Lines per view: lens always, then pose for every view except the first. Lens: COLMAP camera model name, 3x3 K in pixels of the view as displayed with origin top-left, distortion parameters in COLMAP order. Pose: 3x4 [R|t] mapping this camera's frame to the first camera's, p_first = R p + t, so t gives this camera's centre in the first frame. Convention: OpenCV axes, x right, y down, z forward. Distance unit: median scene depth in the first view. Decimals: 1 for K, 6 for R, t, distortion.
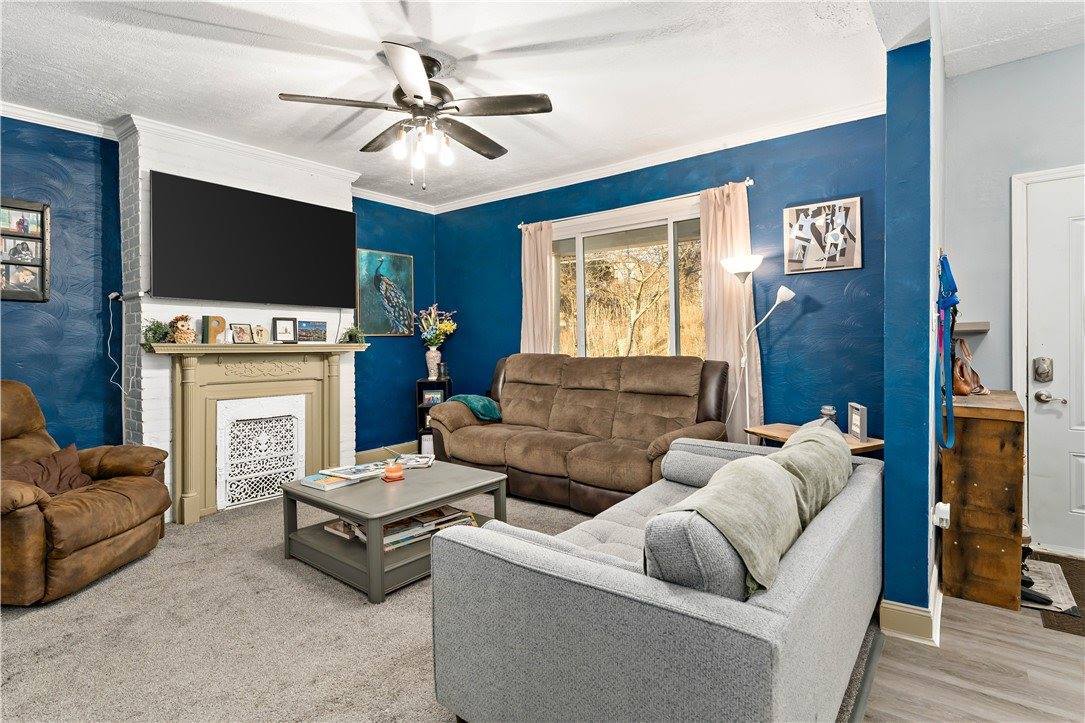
lens RADIAL K [[530.0, 0, 564.4], [0, 530.0, 353.3], [0, 0, 1]] dist [-0.002345, -0.000299]
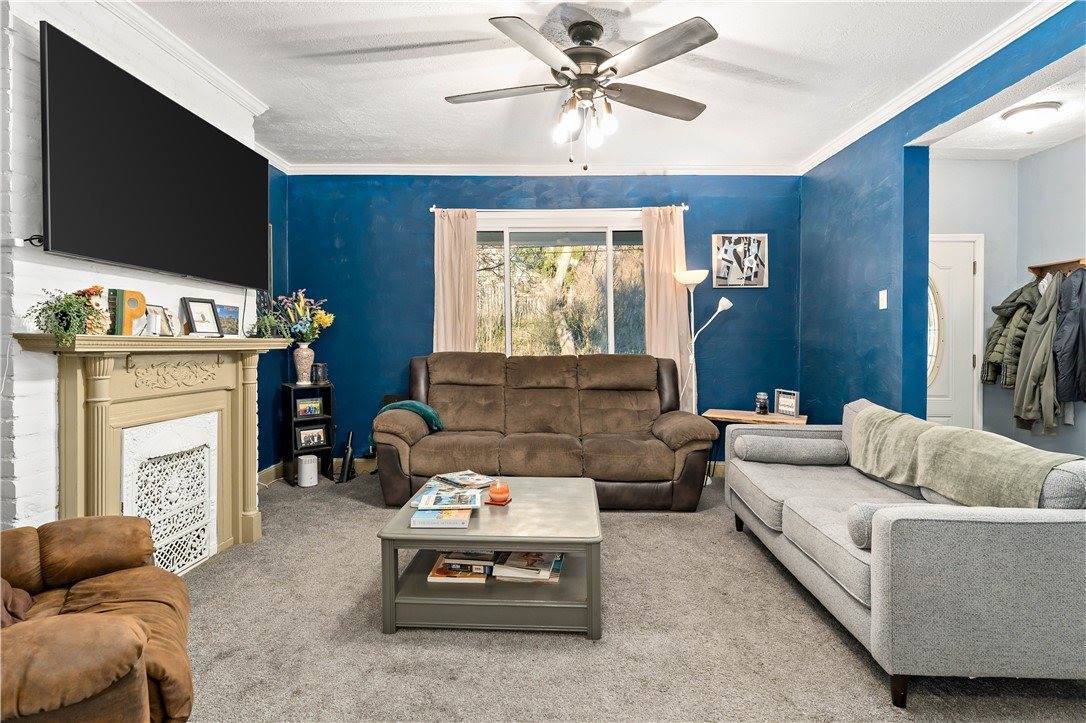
lens RADIAL K [[530.5, 0, 545.3], [0, 530.5, 351.5], [0, 0, 1]] dist [-0.002345, -0.000299]
pose [[0.815401, 0.000703, 0.578896, -0.587047], [-0.000679, 1.000000, -0.000258, -0.000573], [-0.578896, -0.000182, 0.815401, 0.213130]]
